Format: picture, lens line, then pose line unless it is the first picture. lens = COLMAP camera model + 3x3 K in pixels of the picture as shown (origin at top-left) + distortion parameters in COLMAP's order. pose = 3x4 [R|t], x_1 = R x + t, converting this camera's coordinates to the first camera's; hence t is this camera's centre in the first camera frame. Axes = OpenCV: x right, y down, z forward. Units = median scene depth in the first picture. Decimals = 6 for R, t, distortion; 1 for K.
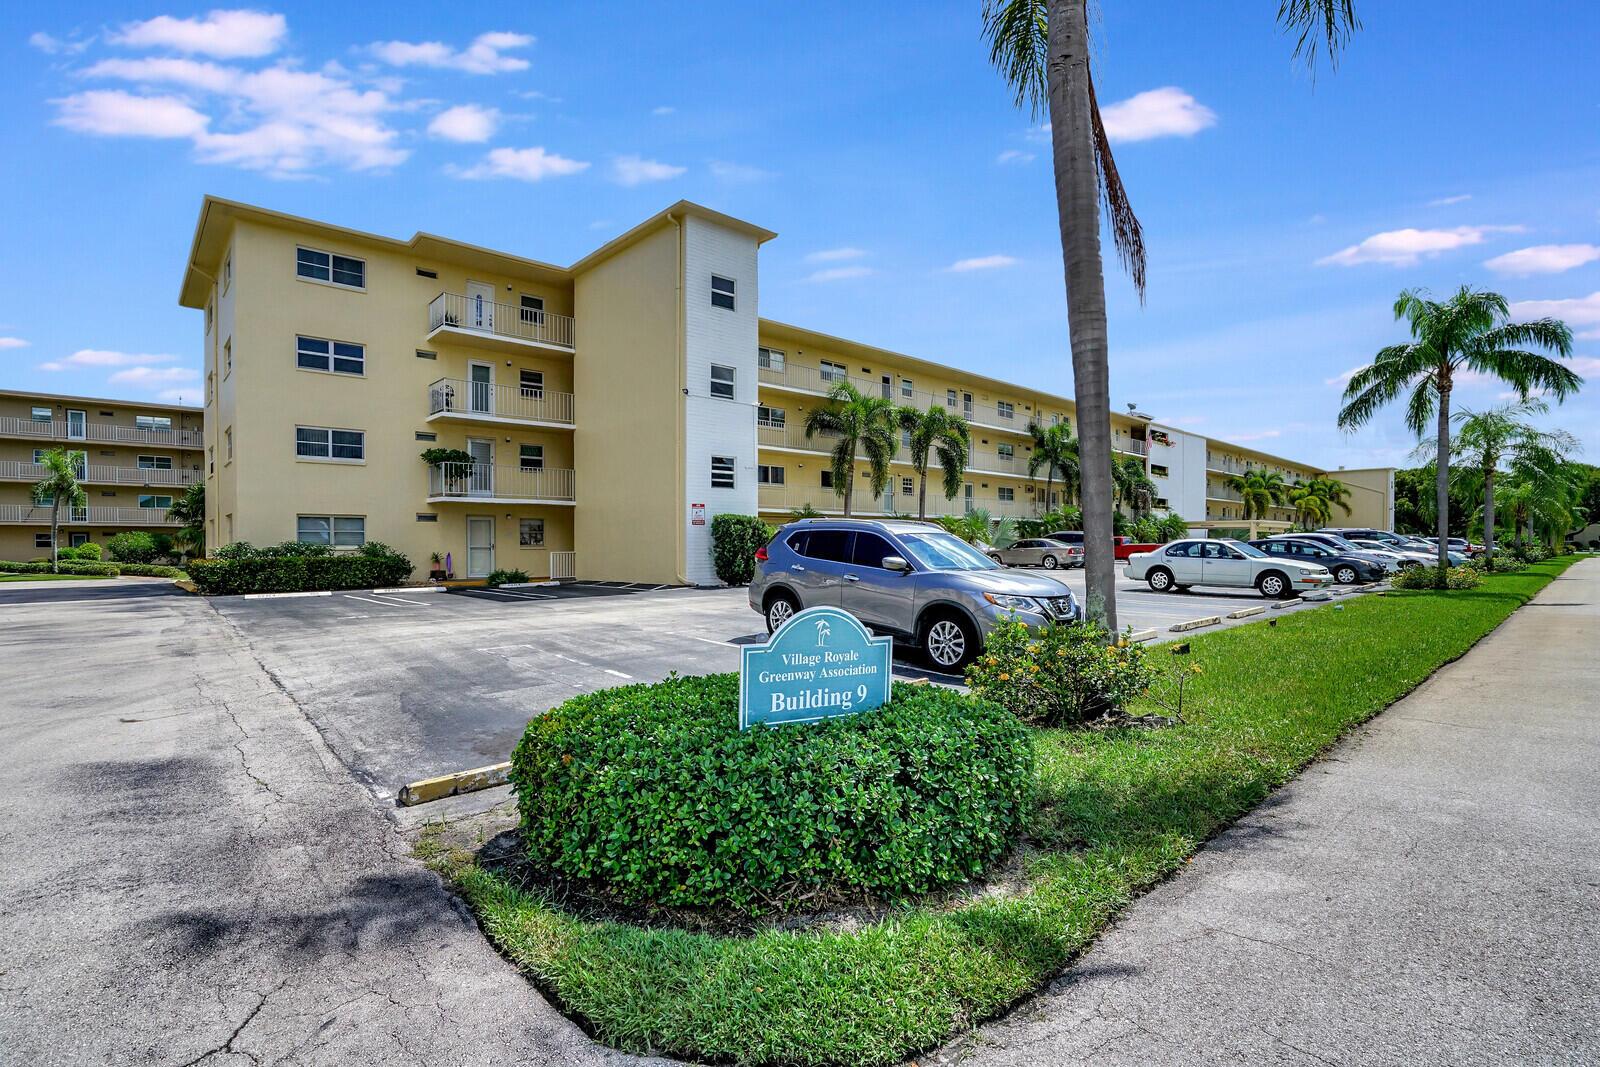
lens RADIAL K [[760.8, 0, 780.7], [0, 760.8, 552.7], [0, 0, 1]] dist [-0.048820, 0.017893]
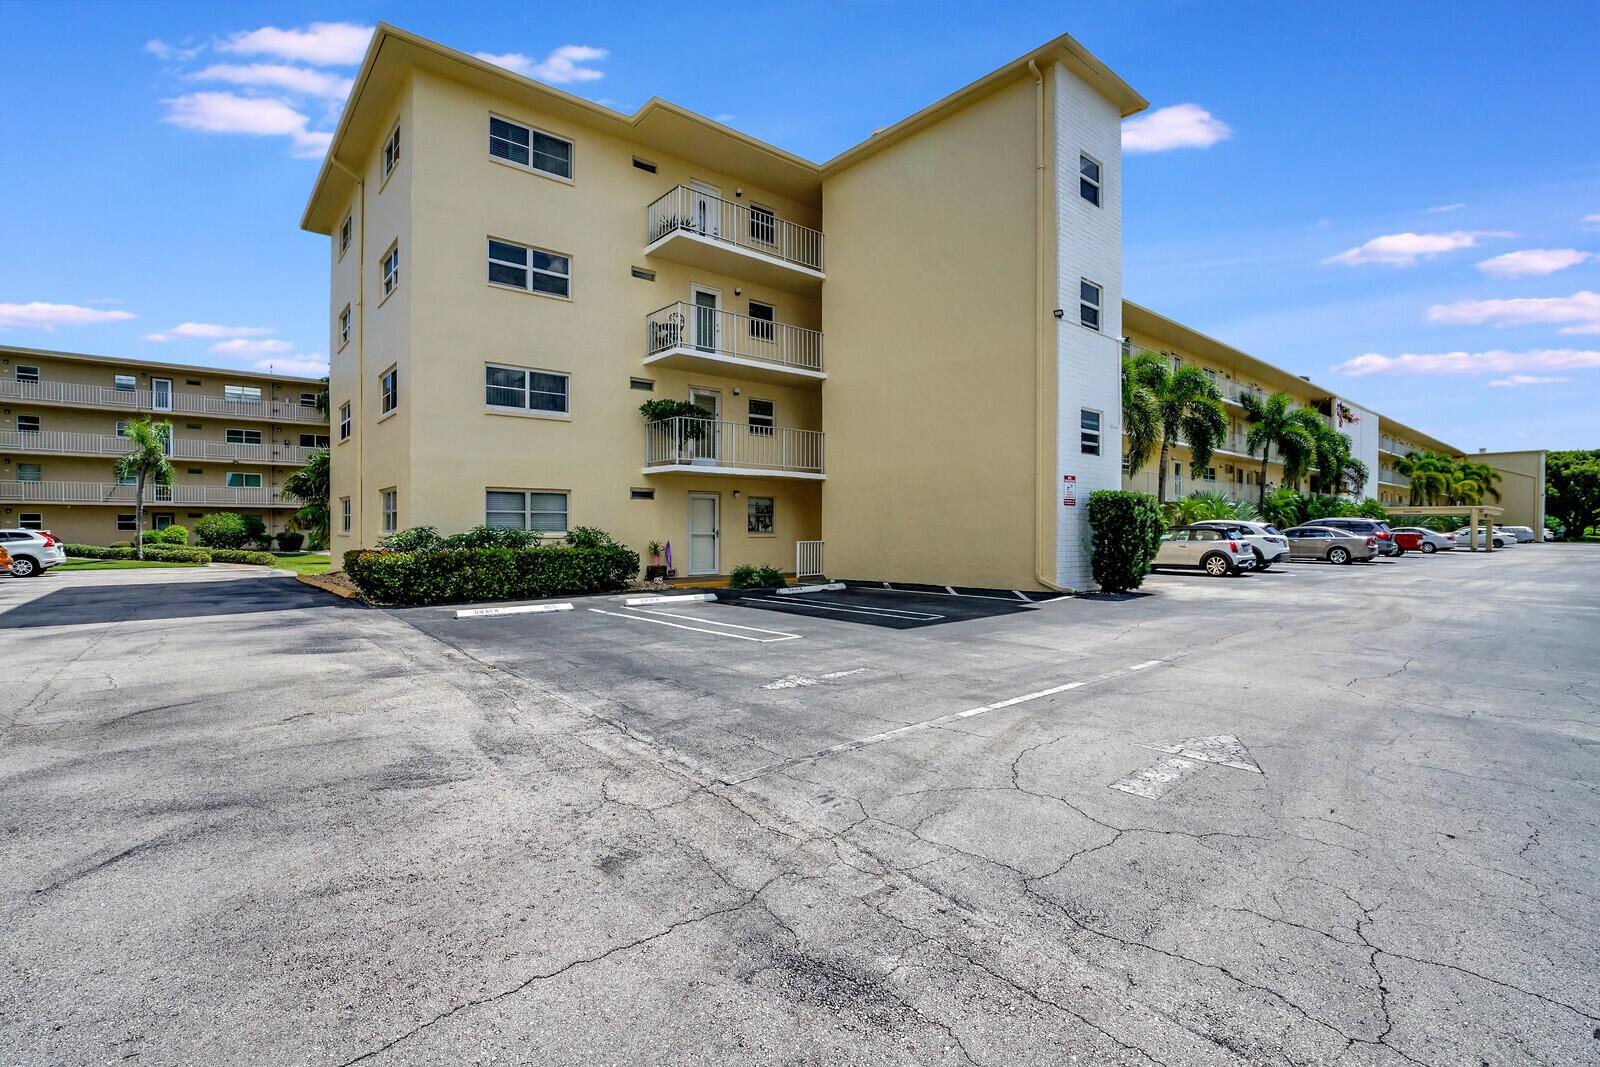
lens RADIAL K [[749.3, 0, 796.2], [0, 749.3, 538.0], [0, 0, 1]] dist [-0.073150, 0.031244]
pose [[0.999595, 0.005505, -0.027932, -0.280797], [-0.005473, 0.999984, 0.001200, -0.005230], [0.027939, -0.001047, 0.999609, 0.258187]]
